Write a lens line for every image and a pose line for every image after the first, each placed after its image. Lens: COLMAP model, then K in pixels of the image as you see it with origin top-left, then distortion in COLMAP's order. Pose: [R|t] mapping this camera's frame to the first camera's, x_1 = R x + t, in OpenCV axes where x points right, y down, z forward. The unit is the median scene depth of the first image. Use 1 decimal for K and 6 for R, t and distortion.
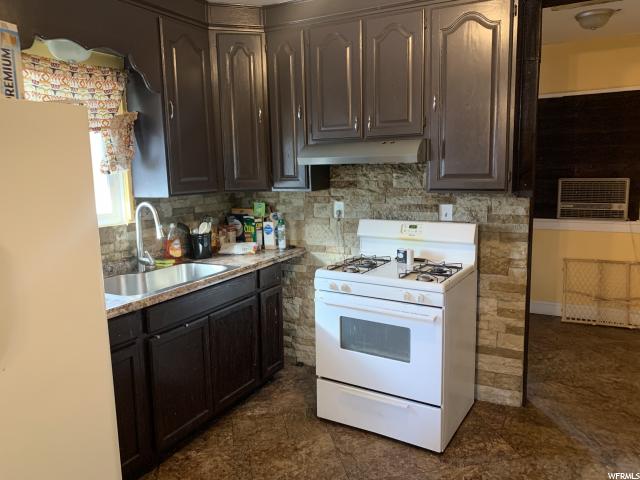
lens RADIAL K [[491.4, 0, 320.0], [0, 491.4, 240.0], [0, 0, 1]] dist [0.087176, -0.144548]
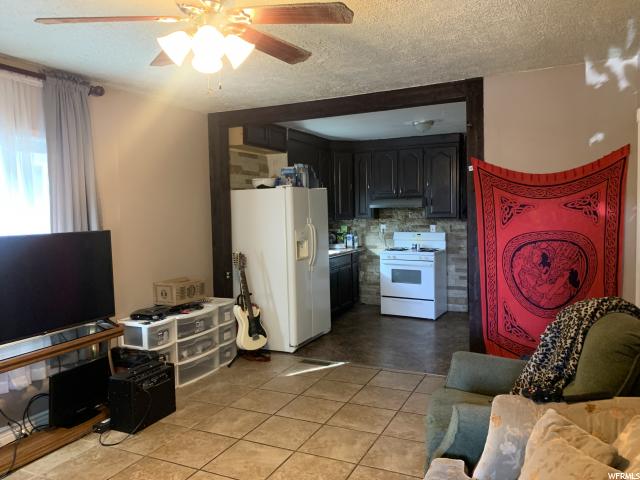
lens RADIAL K [[491.4, 0, 320.0], [0, 491.4, 240.0], [0, 0, 1]] dist [0.087176, -0.144548]
pose [[0.998596, -0.002960, 0.052895, -0.397330], [0.007591, 0.996131, -0.087552, 0.198620], [-0.052431, 0.087831, 0.994755, -1.277785]]
